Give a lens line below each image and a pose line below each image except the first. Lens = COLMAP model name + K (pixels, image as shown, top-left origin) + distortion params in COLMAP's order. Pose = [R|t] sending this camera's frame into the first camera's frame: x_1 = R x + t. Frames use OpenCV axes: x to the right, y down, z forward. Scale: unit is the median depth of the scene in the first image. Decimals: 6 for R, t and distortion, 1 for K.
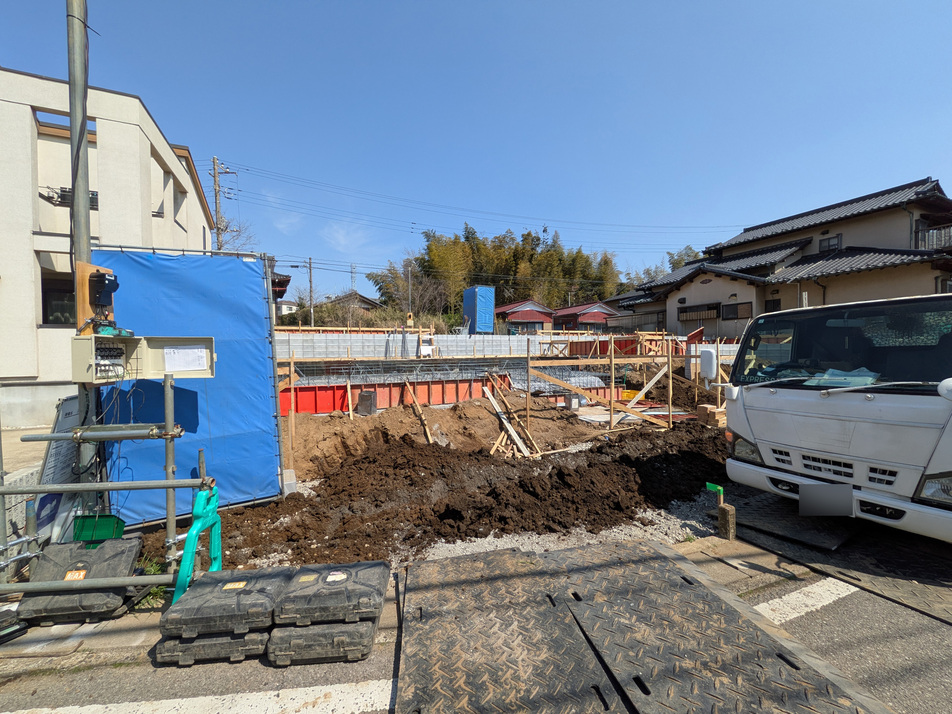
lens RADIAL K [[378.3, 0, 477.7], [0, 378.3, 358.7], [0, 0, 1]] dist [-0.002684, 0.000718]
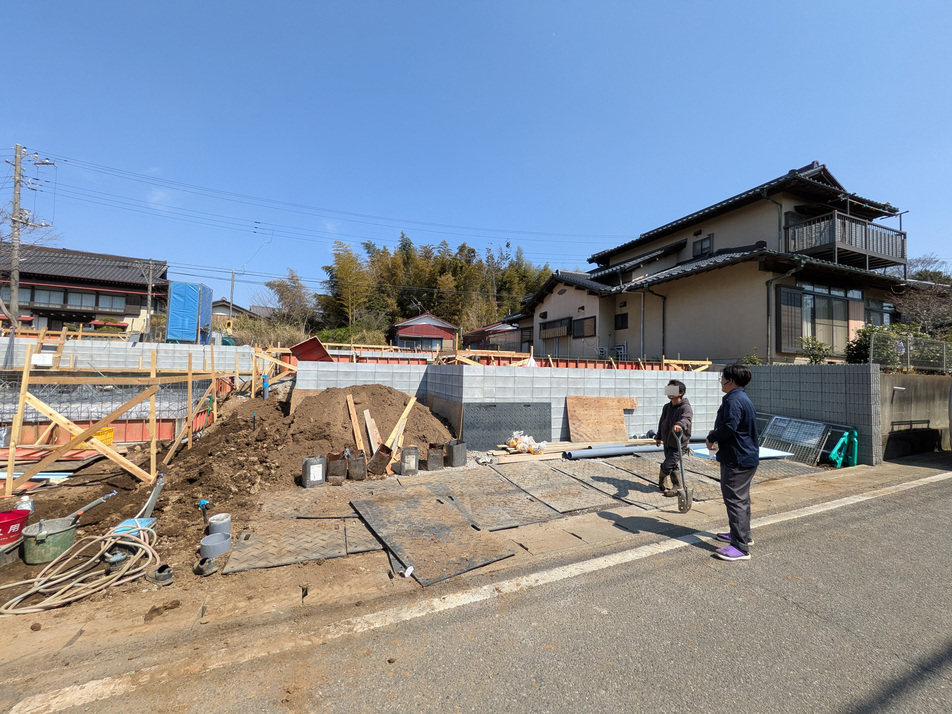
lens RADIAL K [[378.3, 0, 478.0], [0, 378.3, 356.7], [0, 0, 1]] dist [-0.002684, 0.000718]
pose [[0.997887, 0.033709, -0.055544, 1.607174], [-0.036869, 0.997701, -0.056868, -0.034079], [0.053500, 0.058796, 0.996835, 0.611490]]
